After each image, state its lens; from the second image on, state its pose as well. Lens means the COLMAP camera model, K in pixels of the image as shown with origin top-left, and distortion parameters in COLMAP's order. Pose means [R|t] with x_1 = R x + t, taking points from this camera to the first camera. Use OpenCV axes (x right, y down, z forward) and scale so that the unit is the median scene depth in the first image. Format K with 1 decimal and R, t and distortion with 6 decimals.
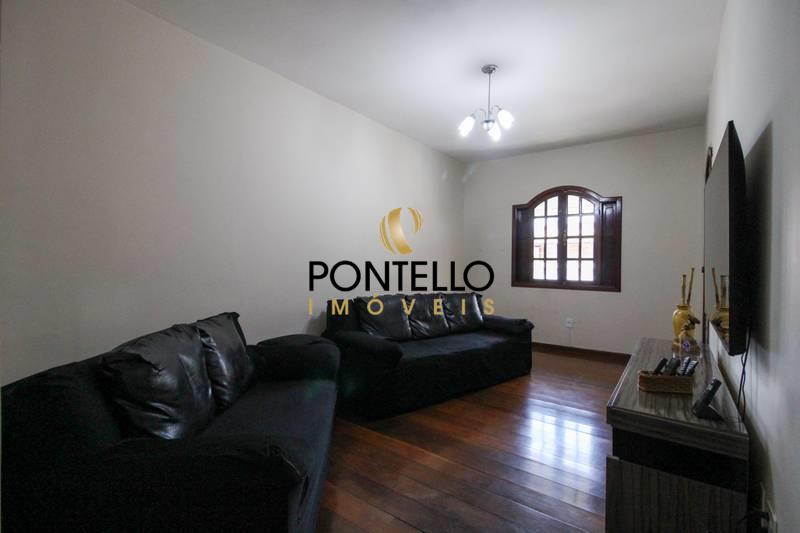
lens RADIAL K [[369.9, 0, 406.1], [0, 369.9, 264.6], [0, 0, 1]] dist [0.000397, -0.001886]
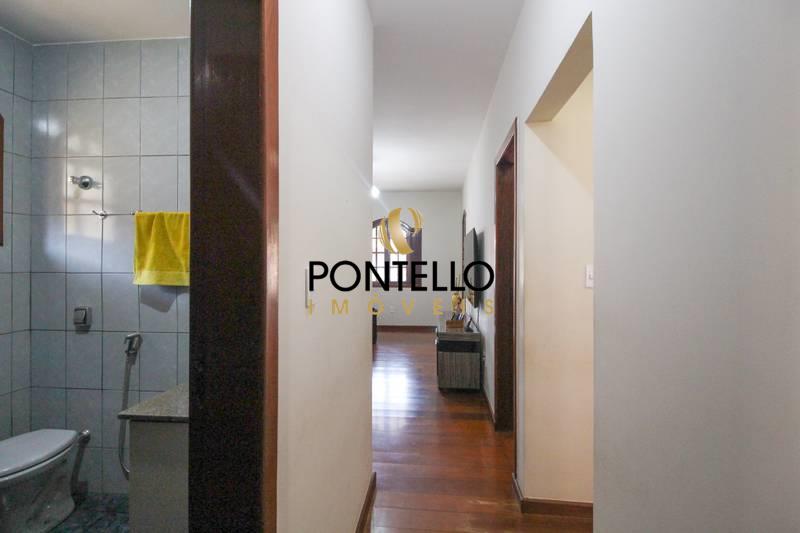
lens RADIAL K [[369.9, 0, 406.1], [0, 369.9, 264.6], [0, 0, 1]] dist [0.000397, -0.001886]
pose [[0.856194, -0.015378, 0.516426, -0.847448], [0.014622, 0.999878, 0.005531, -0.097230], [-0.516448, 0.002816, 0.856314, -0.953687]]
